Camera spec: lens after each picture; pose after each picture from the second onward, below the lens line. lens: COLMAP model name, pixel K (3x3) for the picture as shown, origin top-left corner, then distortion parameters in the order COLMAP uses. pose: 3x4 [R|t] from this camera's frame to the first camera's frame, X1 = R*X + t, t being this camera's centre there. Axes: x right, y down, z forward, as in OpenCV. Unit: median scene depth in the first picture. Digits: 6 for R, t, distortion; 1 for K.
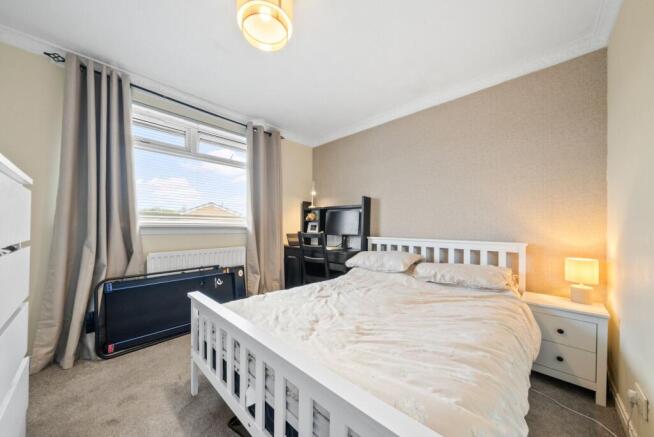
lens RADIAL K [[224.4, 0, 331.0], [0, 224.4, 226.1], [0, 0, 1]] dist [0.000386, 0.000062]
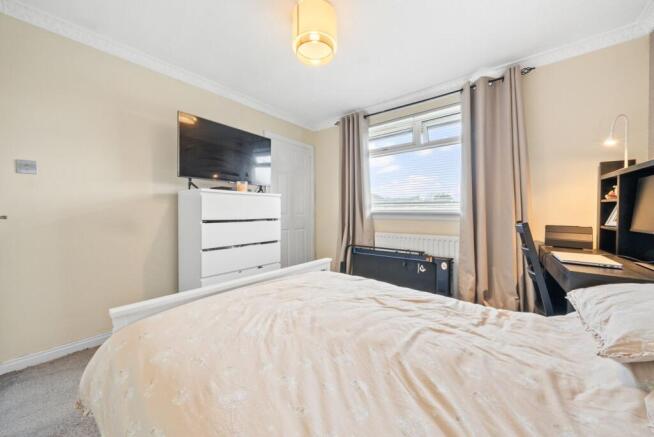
lens RADIAL K [[231.1, 0, 318.8], [0, 231.1, 218.4], [0, 0, 1]] dist [-0.010017, 0.000038]
pose [[0.059800, 0.023900, -0.997924, 0.500961], [-0.001343, 0.999714, 0.023862, 0.002683], [0.998209, -0.000087, 0.059815, 0.492418]]
